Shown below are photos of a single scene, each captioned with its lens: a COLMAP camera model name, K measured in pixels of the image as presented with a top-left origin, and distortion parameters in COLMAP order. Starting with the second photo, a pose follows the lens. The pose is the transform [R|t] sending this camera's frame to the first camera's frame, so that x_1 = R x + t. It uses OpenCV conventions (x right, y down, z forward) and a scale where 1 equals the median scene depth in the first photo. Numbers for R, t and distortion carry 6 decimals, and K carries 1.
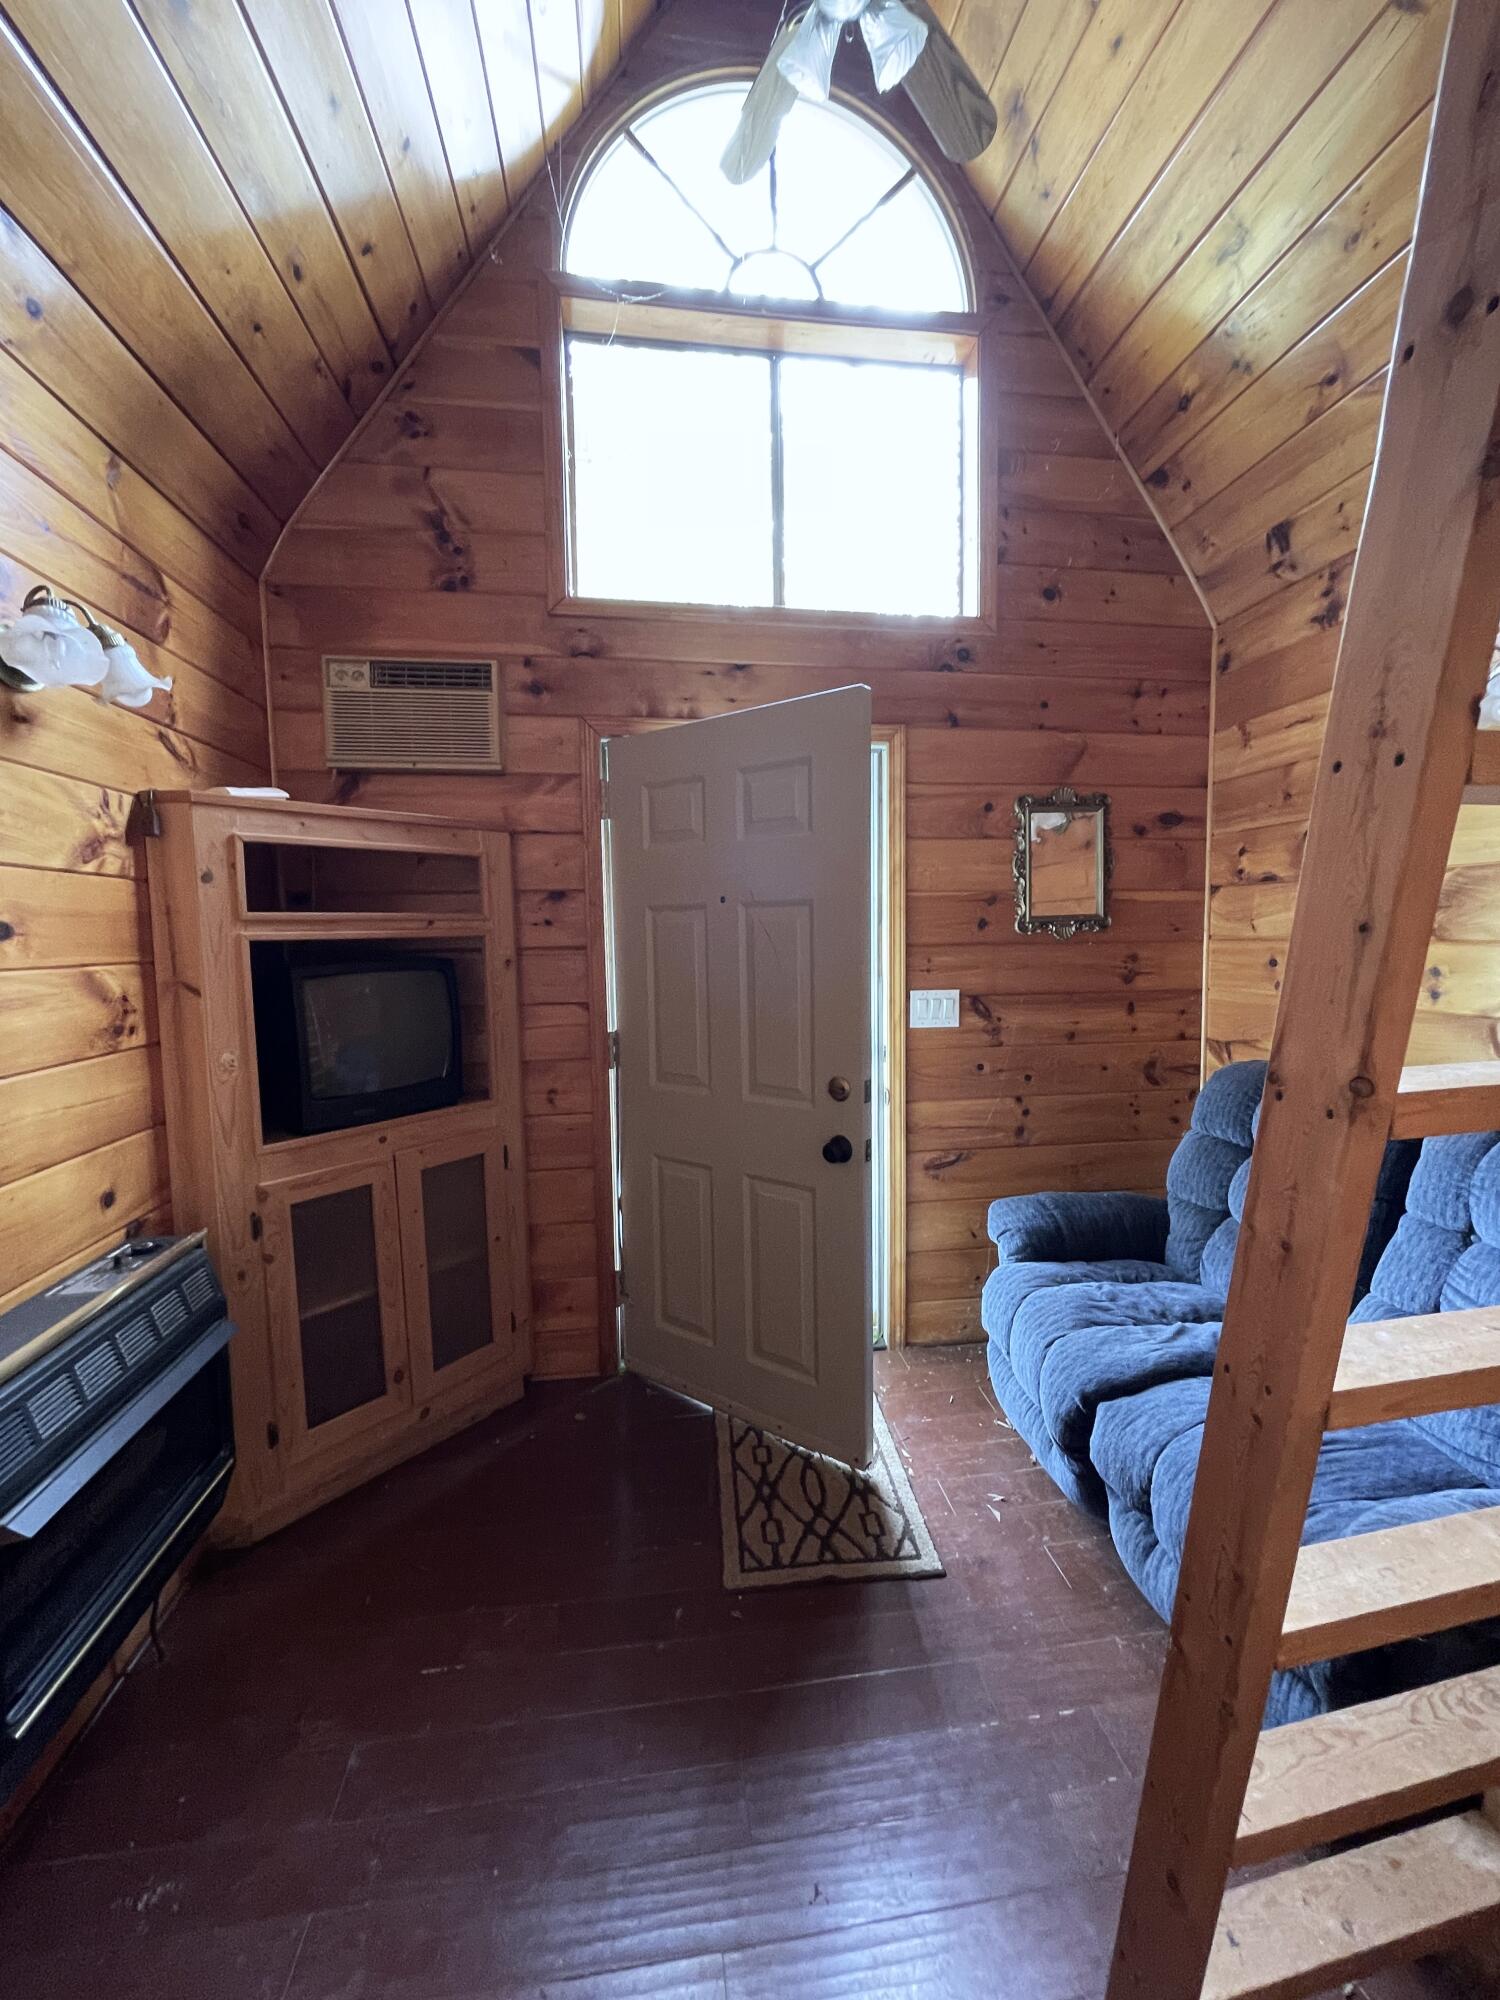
lens RADIAL K [[812.2, 0, 753.0], [0, 812.2, 999.8], [0, 0, 1]] dist [0.003797, 0.000887]
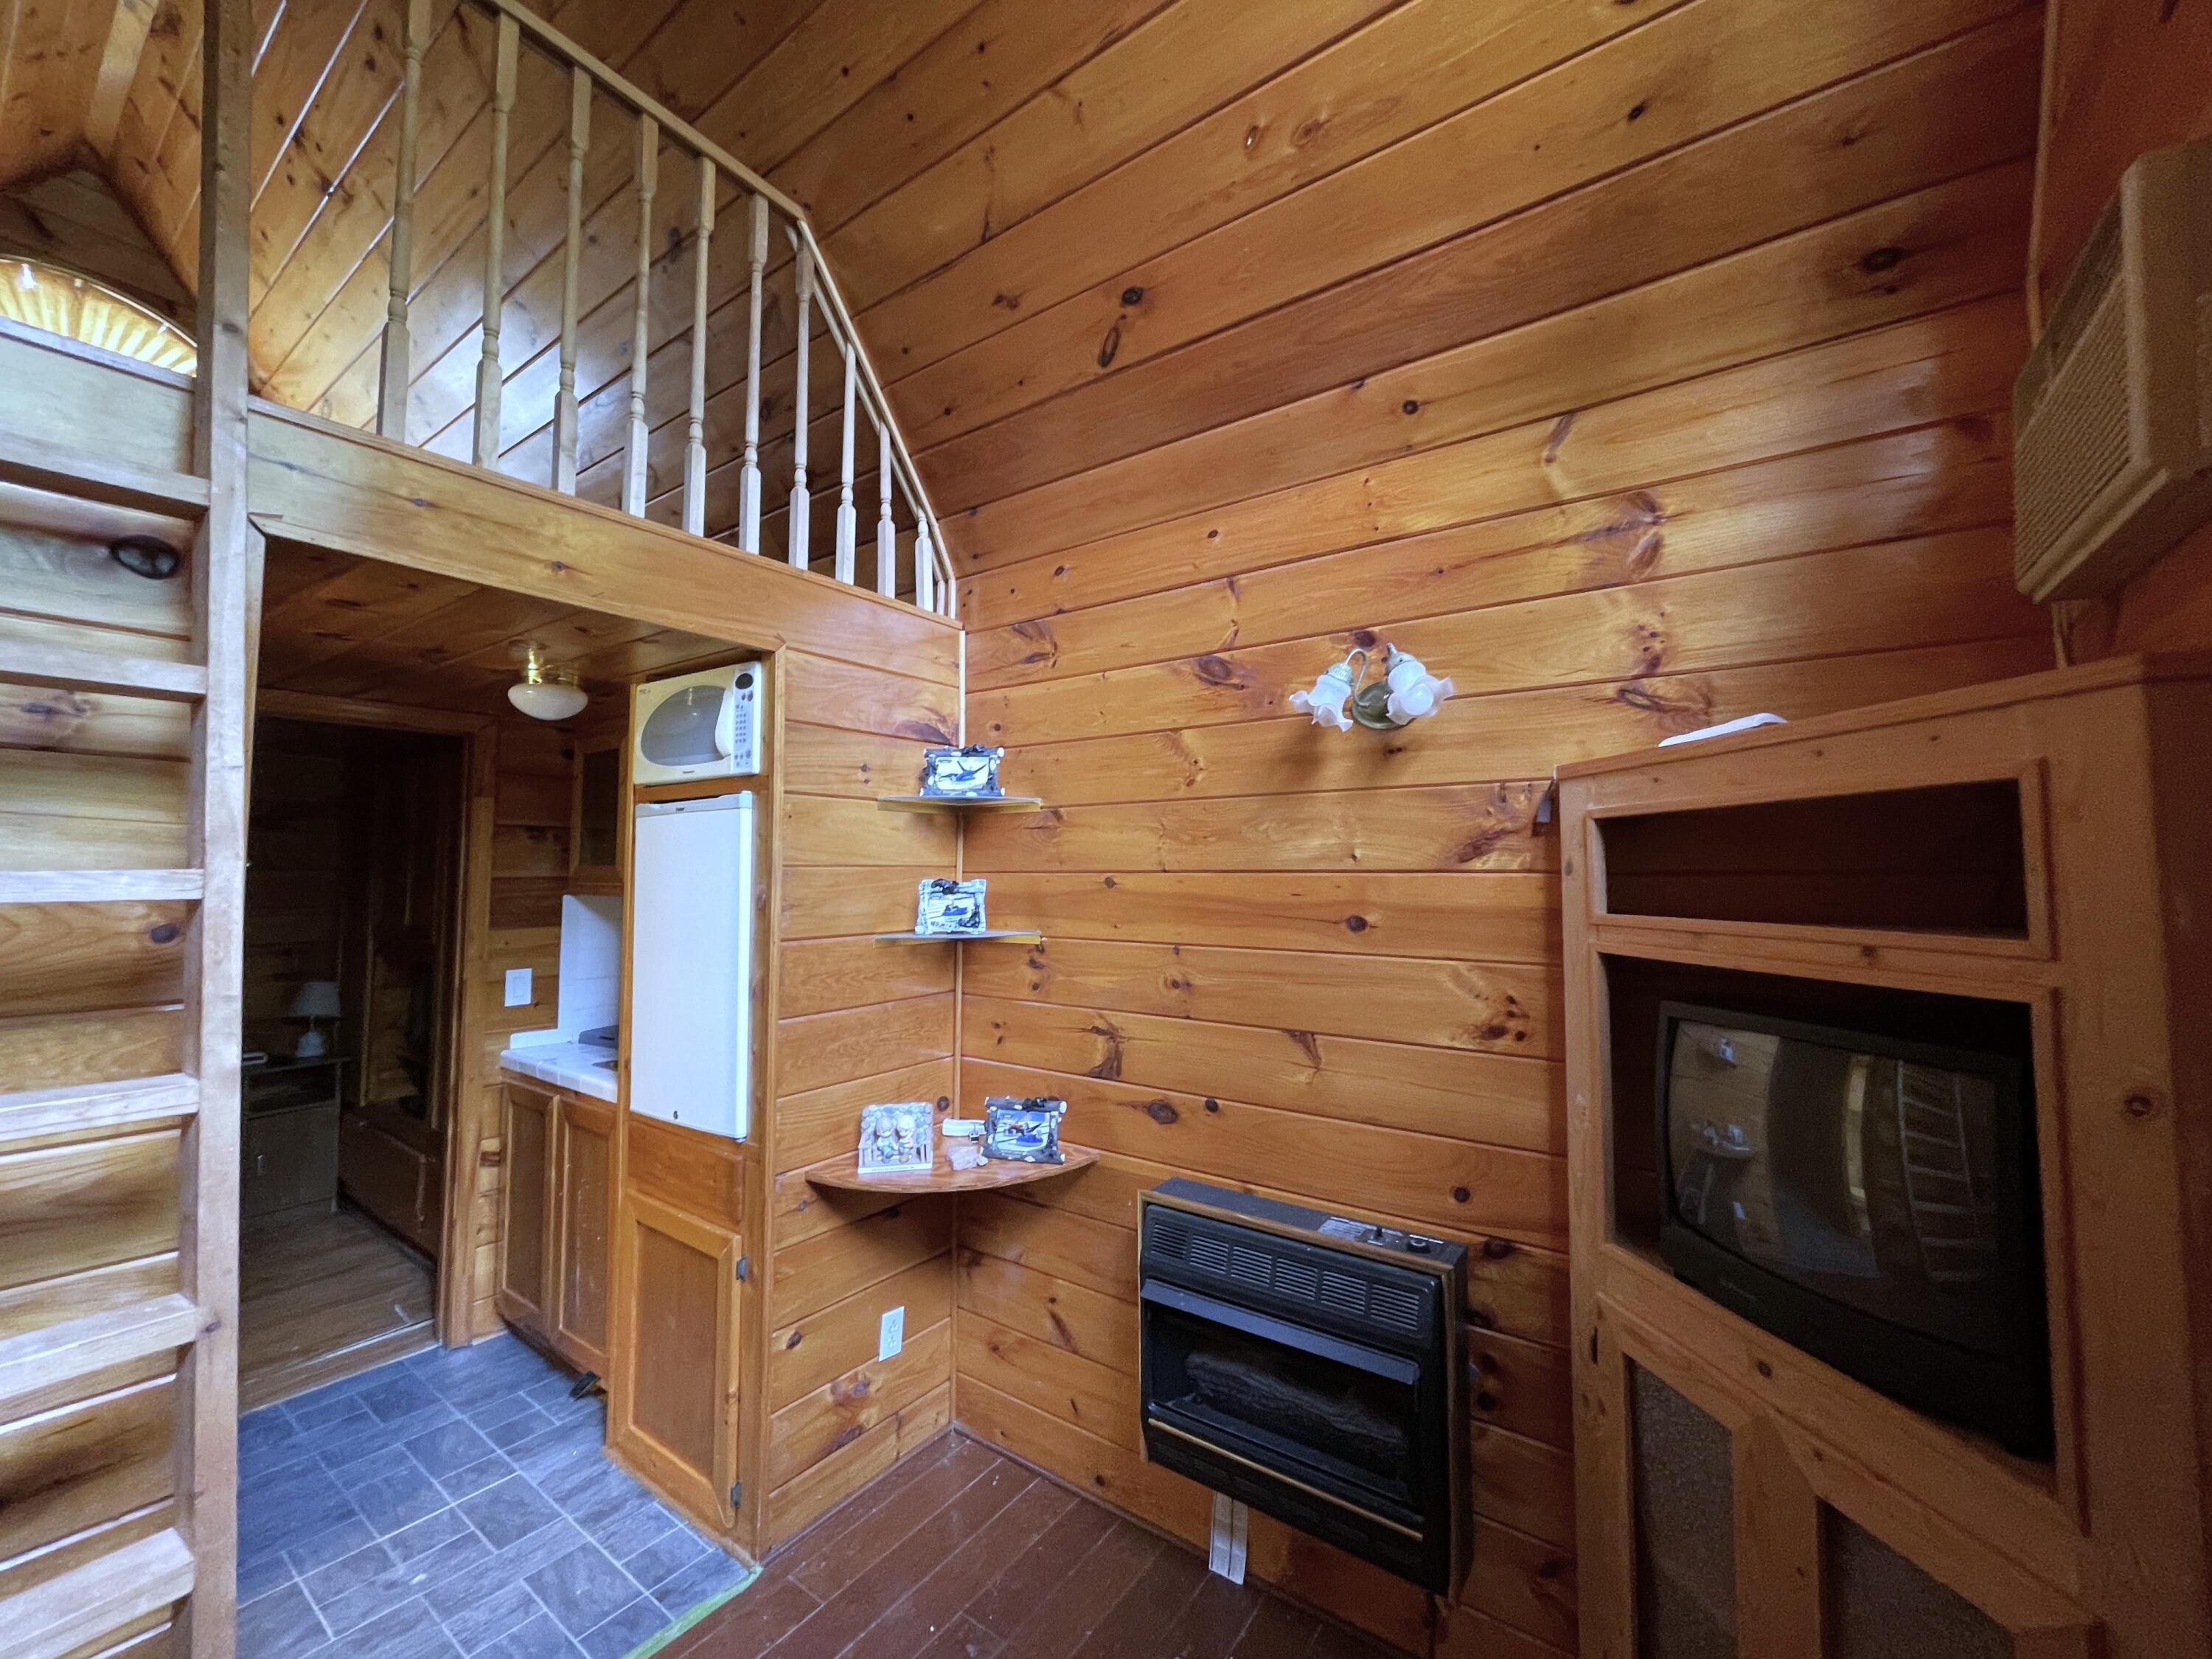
lens RADIAL K [[898.3, 0, 1101.7], [0, 898.3, 824.7], [0, 0, 1]] dist [0.003797, 0.000887]
pose [[-0.690180, -0.015012, -0.723482, 0.311633], [-0.044299, 0.998786, 0.021536, -0.205152], [0.722281, 0.046913, -0.690007, 1.360811]]
